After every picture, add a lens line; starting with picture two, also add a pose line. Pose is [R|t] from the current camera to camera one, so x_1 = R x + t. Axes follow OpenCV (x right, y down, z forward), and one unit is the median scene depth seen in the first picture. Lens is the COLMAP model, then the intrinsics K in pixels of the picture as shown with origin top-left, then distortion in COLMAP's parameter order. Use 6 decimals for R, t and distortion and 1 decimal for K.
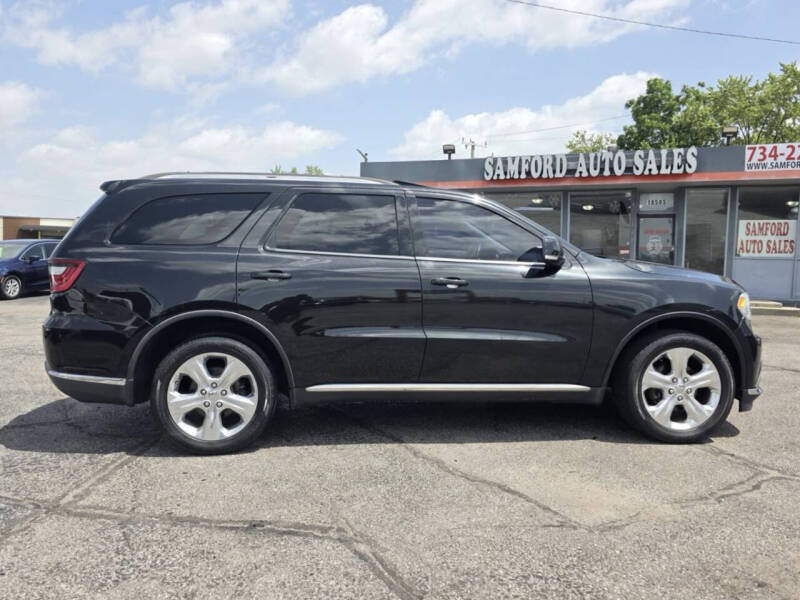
lens RADIAL K [[633.5, 0, 366.2], [0, 633.5, 283.2], [0, 0, 1]] dist [0.066338, -0.061942]
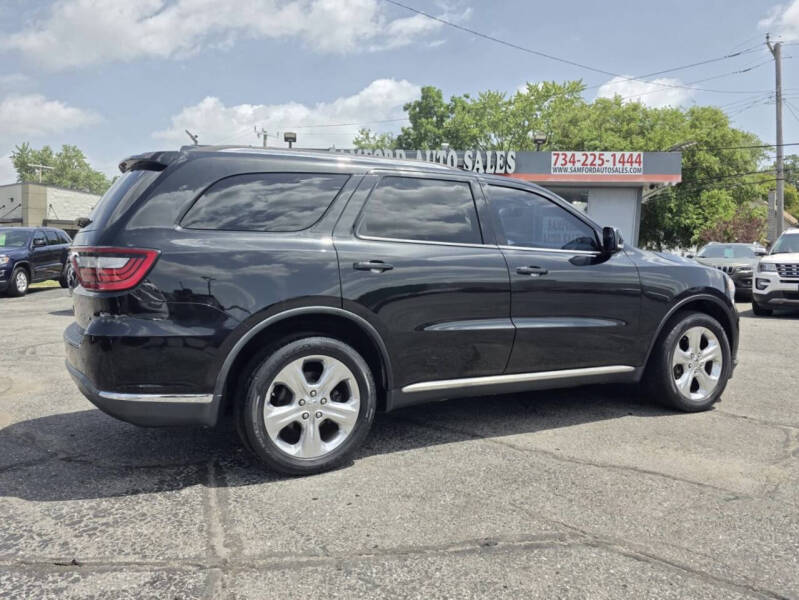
lens RADIAL K [[632.7, 0, 365.8], [0, 632.7, 283.3], [0, 0, 1]] dist [0.066338, -0.061942]
pose [[0.930551, -0.018657, 0.365686, -0.457170], [0.013595, 0.999773, 0.016413, -0.001960], [-0.365909, -0.010302, 0.930594, 0.165047]]
